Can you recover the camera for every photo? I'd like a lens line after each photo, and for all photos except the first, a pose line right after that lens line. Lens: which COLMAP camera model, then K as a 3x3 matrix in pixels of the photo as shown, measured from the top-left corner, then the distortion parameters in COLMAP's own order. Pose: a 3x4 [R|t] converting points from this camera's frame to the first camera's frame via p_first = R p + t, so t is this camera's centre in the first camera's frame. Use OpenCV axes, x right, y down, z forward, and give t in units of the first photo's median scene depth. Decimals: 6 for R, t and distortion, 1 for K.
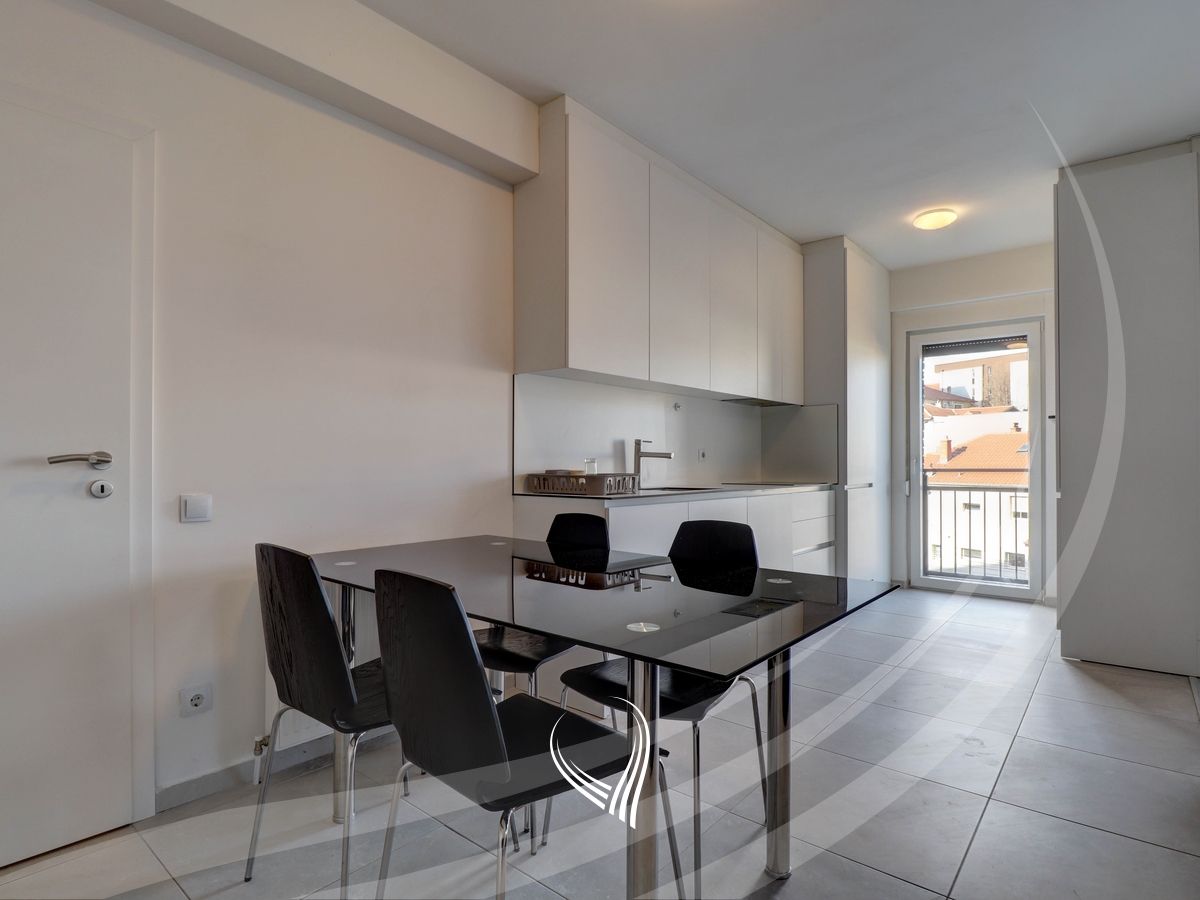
lens RADIAL K [[645.4, 0, 600.0], [0, 645.4, 450.0], [0, 0, 1]] dist [0.001284, 0.000052]
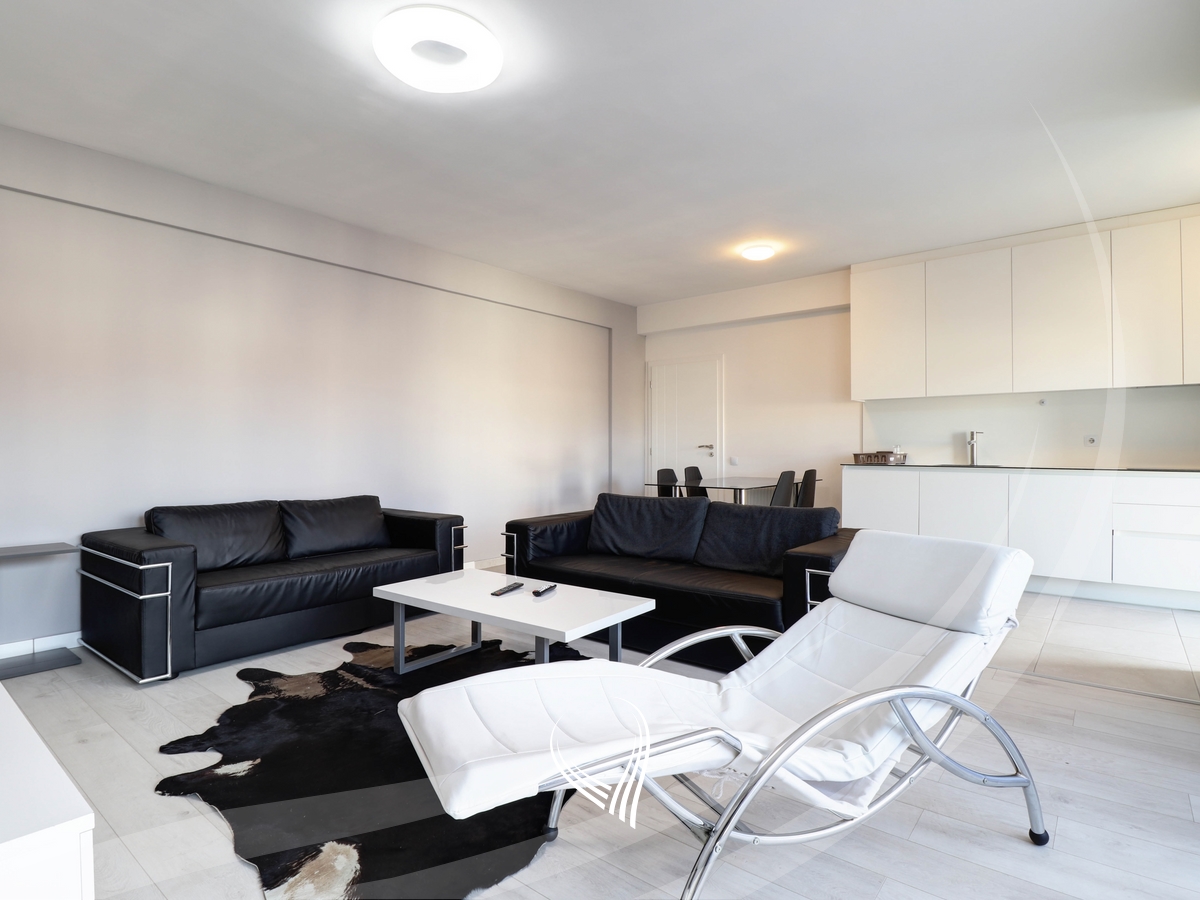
lens RADIAL K [[645.4, 0, 600.0], [0, 645.4, 450.0], [0, 0, 1]] dist [0.001284, 0.000052]
pose [[0.024651, -0.001716, -0.999695, 2.835025], [0.015635, 0.999877, -0.001331, 0.028341], [0.999574, -0.015598, 0.024674, 0.226008]]
